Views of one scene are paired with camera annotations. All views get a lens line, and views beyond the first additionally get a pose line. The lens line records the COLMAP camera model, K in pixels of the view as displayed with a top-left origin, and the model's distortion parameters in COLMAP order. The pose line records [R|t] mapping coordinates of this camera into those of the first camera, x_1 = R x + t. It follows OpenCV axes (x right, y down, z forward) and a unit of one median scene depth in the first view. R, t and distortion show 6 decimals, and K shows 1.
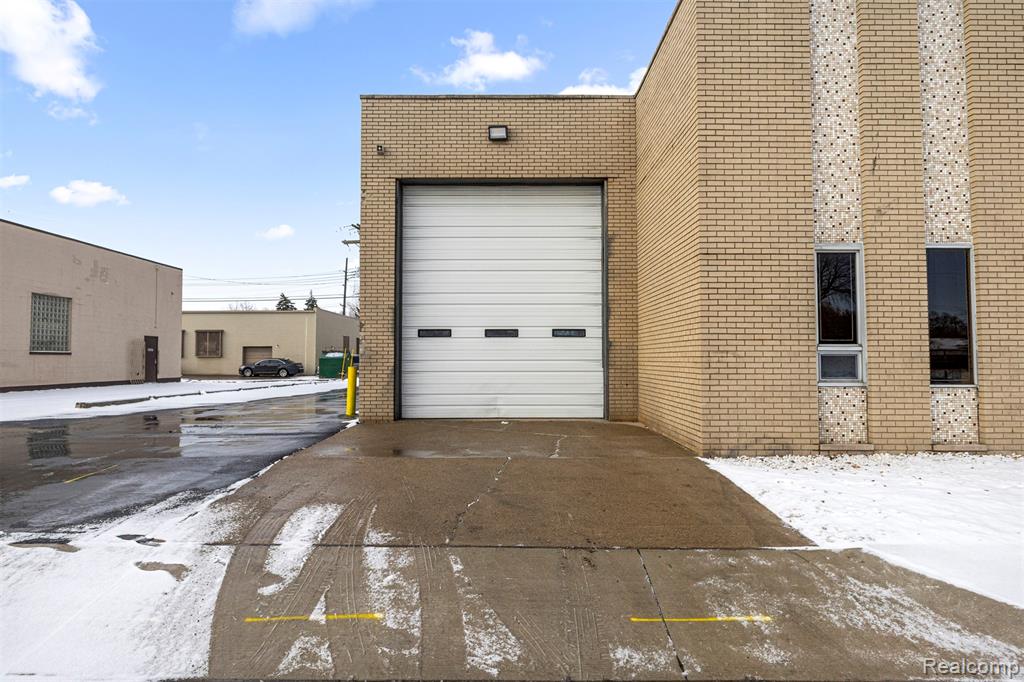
lens RADIAL K [[630.0, 0, 512.0], [0, 630.0, 341.0], [0, 0, 1]] dist [-0.001325, -0.000294]
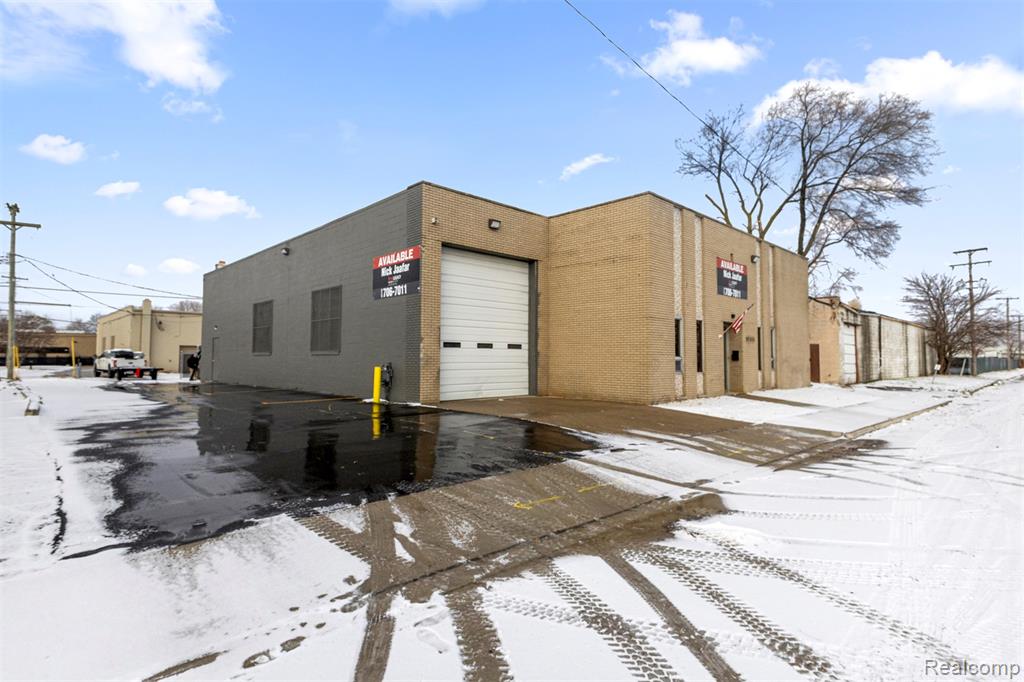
lens RADIAL K [[523.6, 0, 512.0], [0, 523.6, 341.0], [0, 0, 1]] dist [0.014125, -0.000030]
pose [[0.718238, 0.026659, 0.695287, -0.906225], [-0.024777, 0.999612, -0.012733, -0.009191], [-0.695356, -0.008082, 0.718620, -0.017898]]
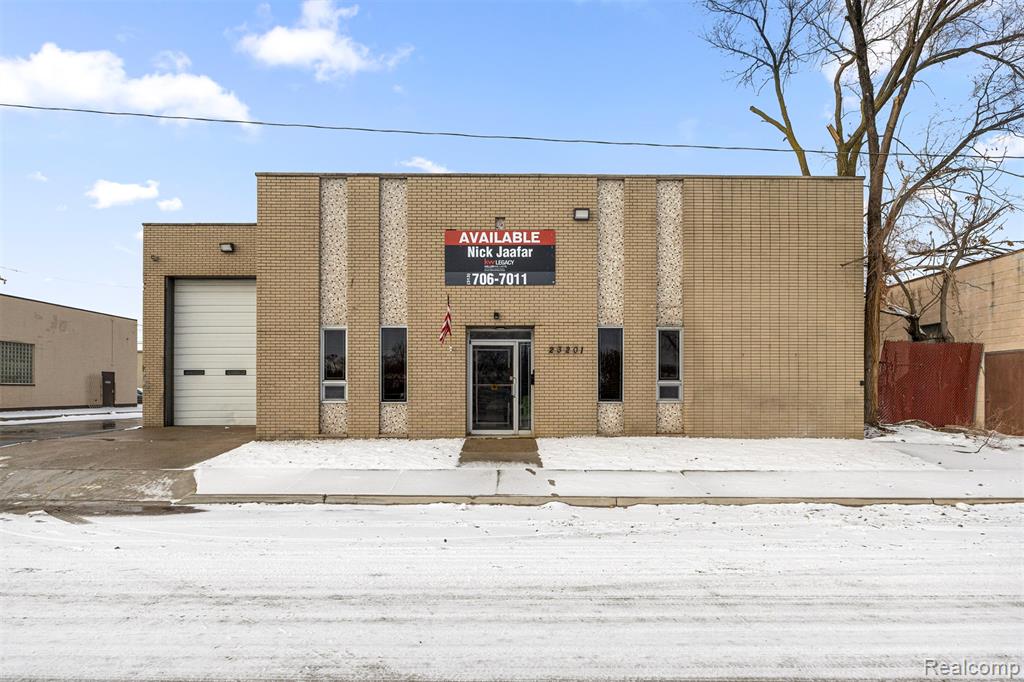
lens RADIAL K [[560.5, 0, 511.4], [0, 560.5, 392.5], [0, 0, 1]] dist [-0.002923, -0.000627]
pose [[1.000000, 0.000361, -0.000385, 0.681612], [-0.000348, 0.999475, 0.032389, -0.008148], [0.000396, -0.032389, 0.999475, -0.419887]]
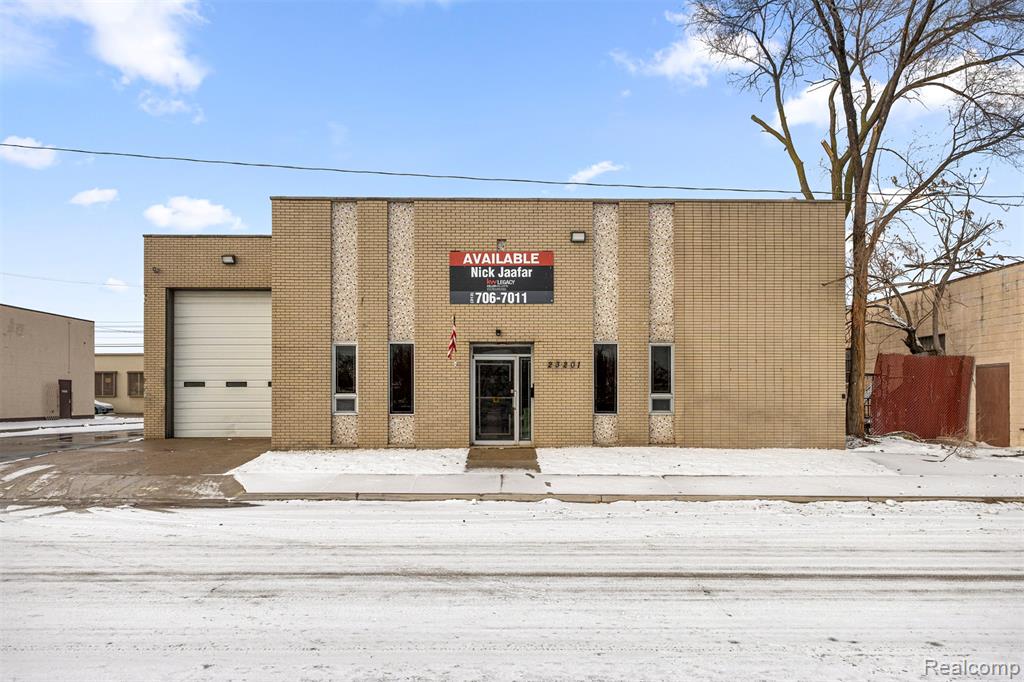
lens RADIAL K [[679.4, 0, 511.1], [0, 679.4, 397.1], [0, 0, 1]] dist [0.004801, 0.002145]
pose [[0.999999, -0.000602, 0.001030, 0.676962], [0.000572, 0.999592, 0.028550, -0.028330], [-0.001046, -0.028550, 0.999592, -0.722430]]
